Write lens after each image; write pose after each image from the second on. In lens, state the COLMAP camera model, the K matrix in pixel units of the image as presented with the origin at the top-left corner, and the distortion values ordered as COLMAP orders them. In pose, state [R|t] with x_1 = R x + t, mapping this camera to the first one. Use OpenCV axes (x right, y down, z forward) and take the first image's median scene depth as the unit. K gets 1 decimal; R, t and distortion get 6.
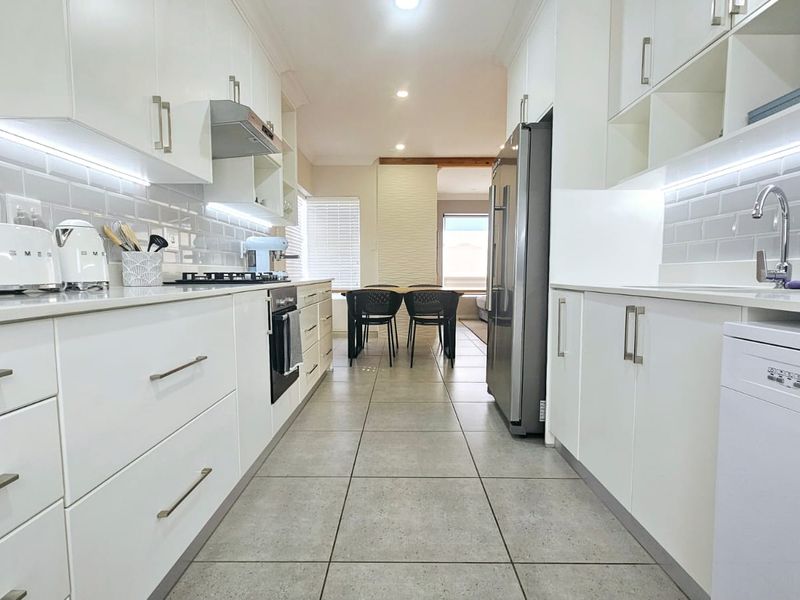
lens RADIAL K [[436.8, 0, 396.2], [0, 436.8, 310.2], [0, 0, 1]] dist [-0.004691, -0.001574]
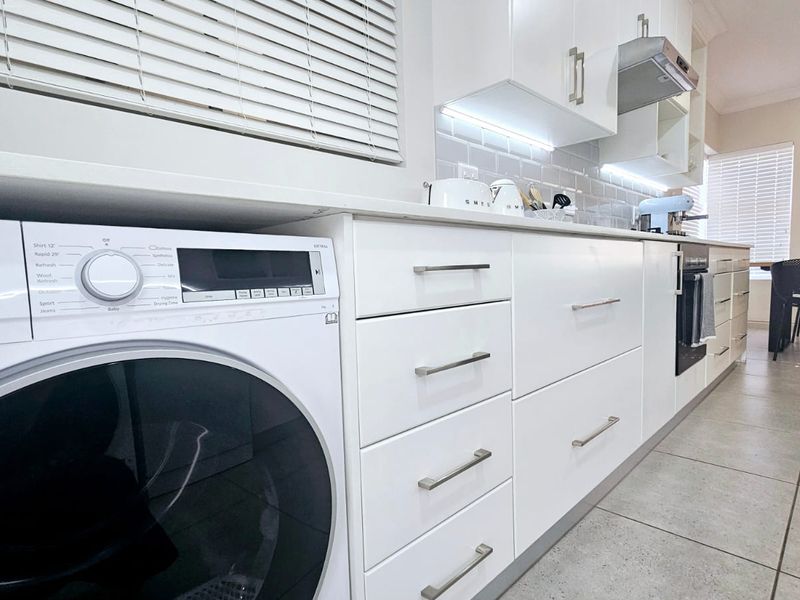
lens RADIAL K [[436.8, 0, 396.2], [0, 436.8, 310.2], [0, 0, 1]] dist [-0.004691, -0.001574]
pose [[0.703340, 0.041730, -0.709628, -0.067834], [-0.030453, 0.999128, 0.028571, 0.078394], [0.710201, 0.001515, 0.703997, -0.010184]]
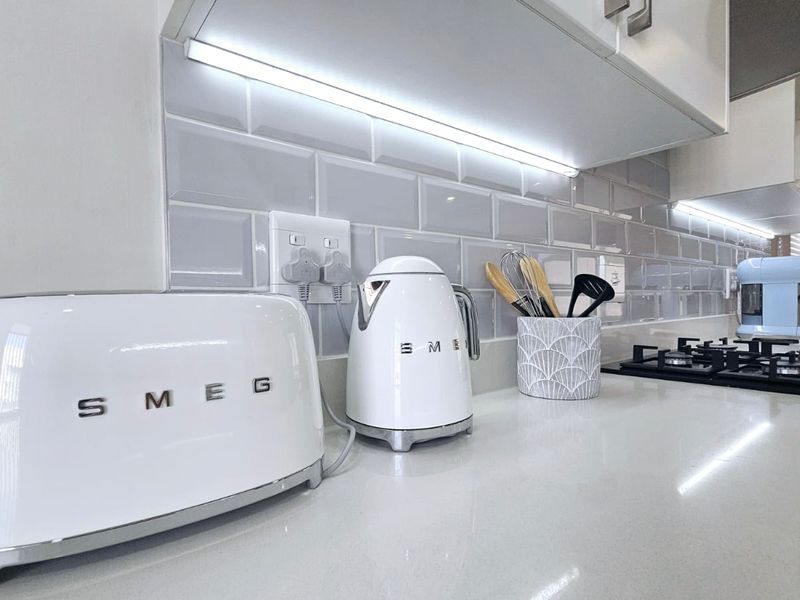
lens RADIAL K [[436.8, 0, 396.2], [0, 436.8, 310.2], [0, 0, 1]] dist [-0.004691, -0.001574]
pose [[0.635485, 0.008460, -0.772067, -0.301087], [-0.051797, 0.998155, -0.031696, -0.101496], [0.770374, 0.060133, 0.634750, 0.516507]]
